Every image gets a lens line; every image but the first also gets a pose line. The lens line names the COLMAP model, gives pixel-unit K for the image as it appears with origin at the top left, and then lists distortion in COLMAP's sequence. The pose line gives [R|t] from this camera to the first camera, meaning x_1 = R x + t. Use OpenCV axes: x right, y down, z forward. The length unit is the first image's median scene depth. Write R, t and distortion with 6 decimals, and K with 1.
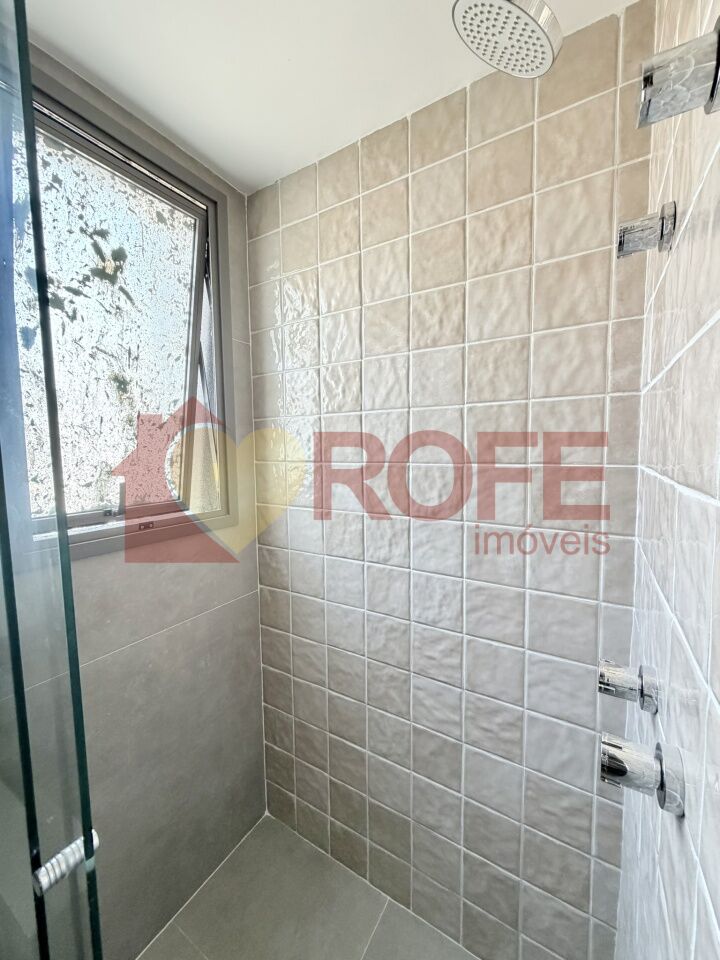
lens RADIAL K [[381.8, 0, 361.7], [0, 381.8, 476.5], [0, 0, 1]] dist [-0.000326, -0.000032]
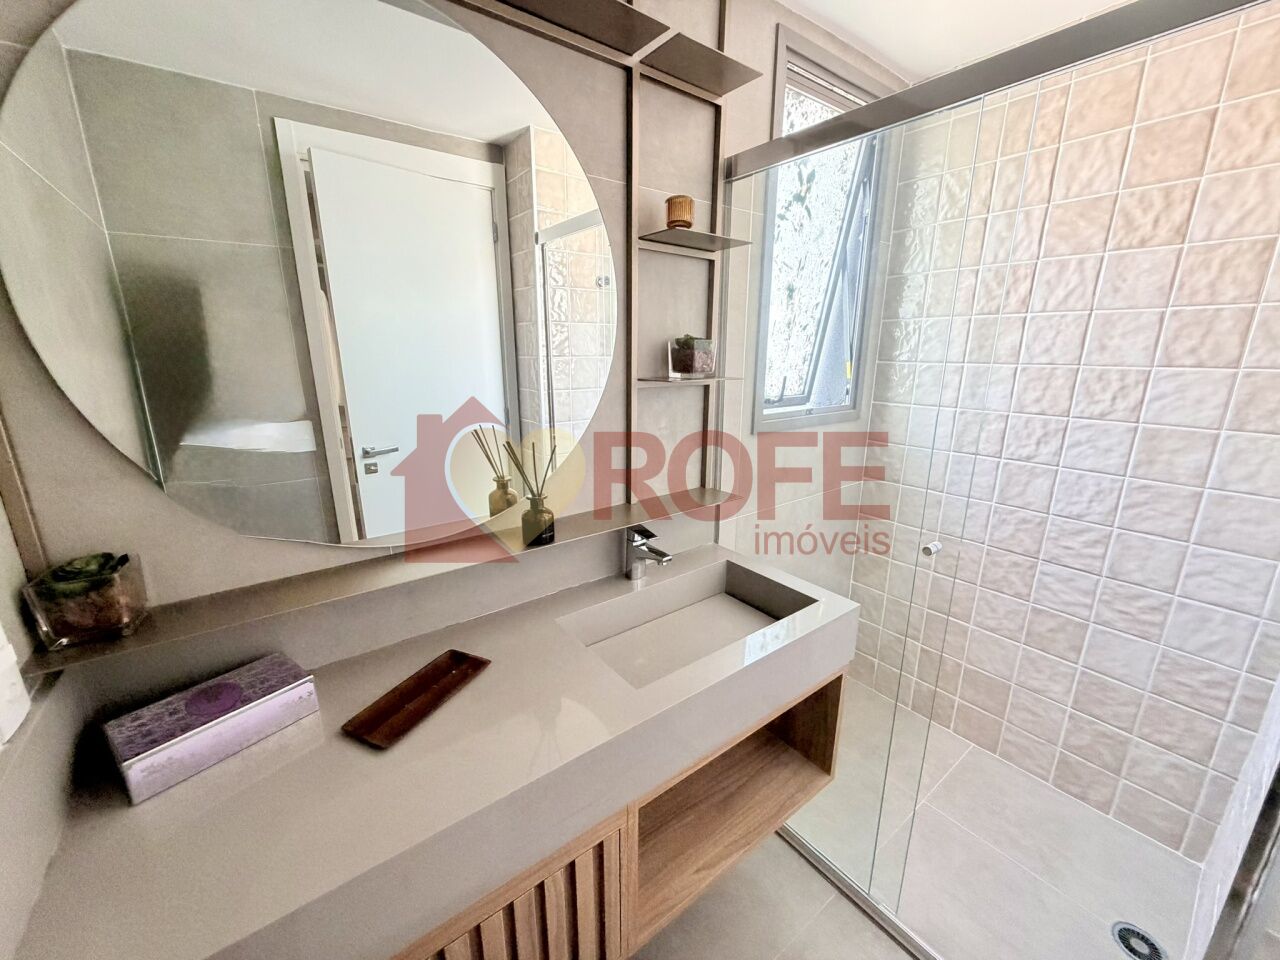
lens RADIAL K [[509.1, 0, 637.3], [0, 509.1, 481.6], [0, 0, 1]] dist [-0.000326, -0.000032]
pose [[0.930284, 0.104505, -0.351640, -0.491814], [-0.037951, 0.980837, 0.191097, 0.057575], [0.364872, -0.164430, 0.916423, -0.788767]]
